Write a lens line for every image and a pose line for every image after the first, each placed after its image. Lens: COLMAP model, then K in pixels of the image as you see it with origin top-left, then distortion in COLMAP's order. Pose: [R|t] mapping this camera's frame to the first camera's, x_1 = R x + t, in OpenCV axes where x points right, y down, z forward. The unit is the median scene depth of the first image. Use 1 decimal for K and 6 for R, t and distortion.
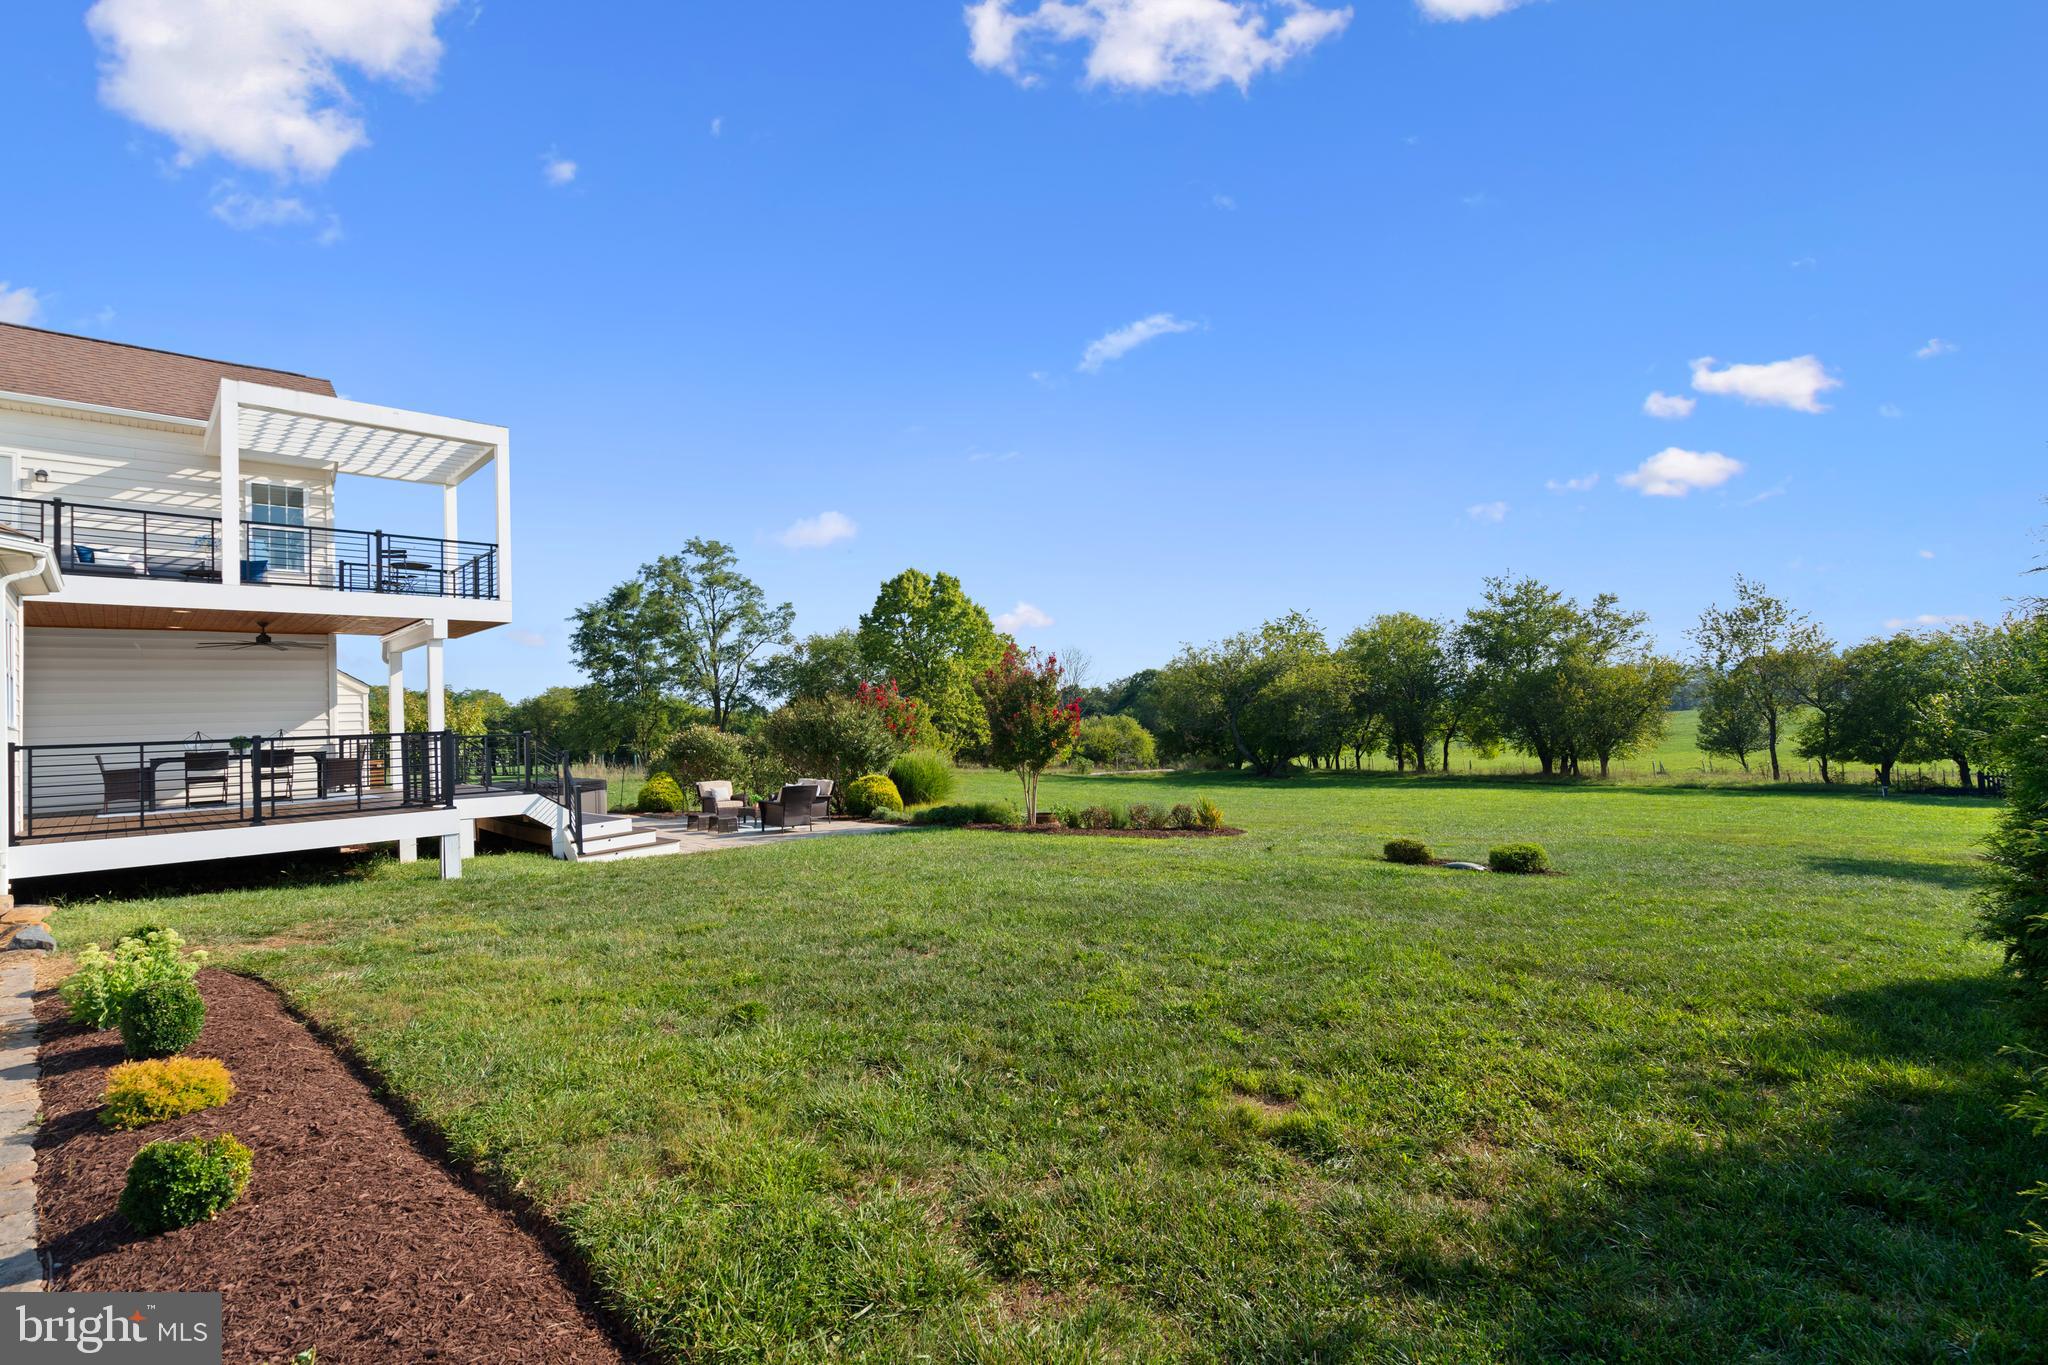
lens RADIAL K [[914.1, 0, 1024.0], [0, 914.1, 682.5], [0, 0, 1]] dist [-0.060230, -0.000105]
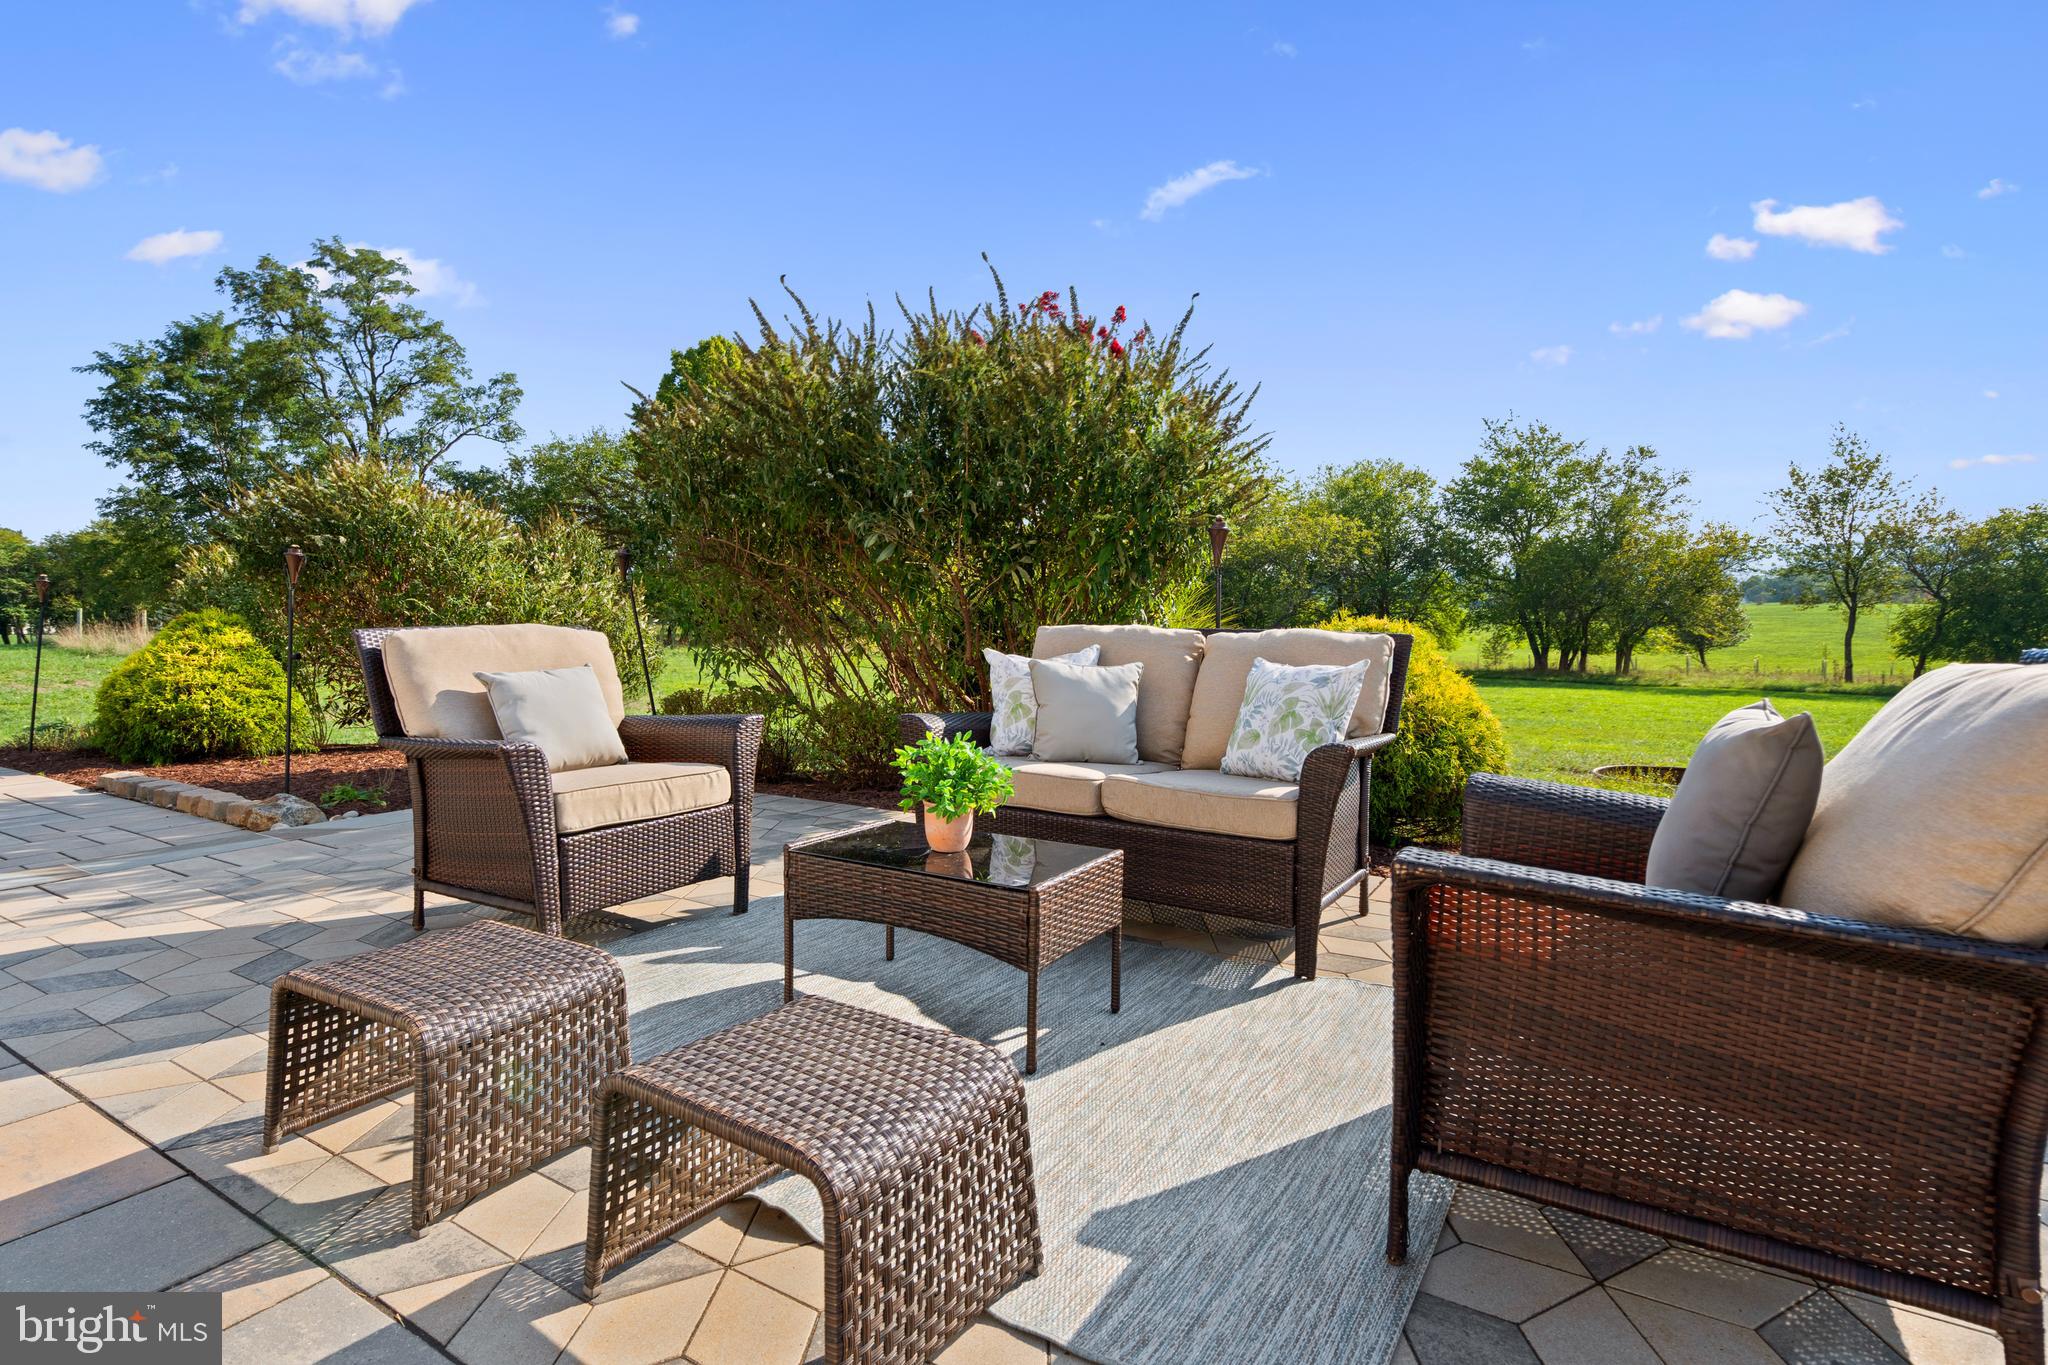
lens RADIAL K [[957.8, 0, 1024.0], [0, 957.8, 682.5], [0, 0, 1]] dist [-0.018986, -0.000824]
pose [[0.962489, 0.011294, 0.271084, -0.096632], [-0.044572, 0.992141, 0.116917, 0.031014], [-0.267633, -0.124614, 0.955429, 0.265967]]
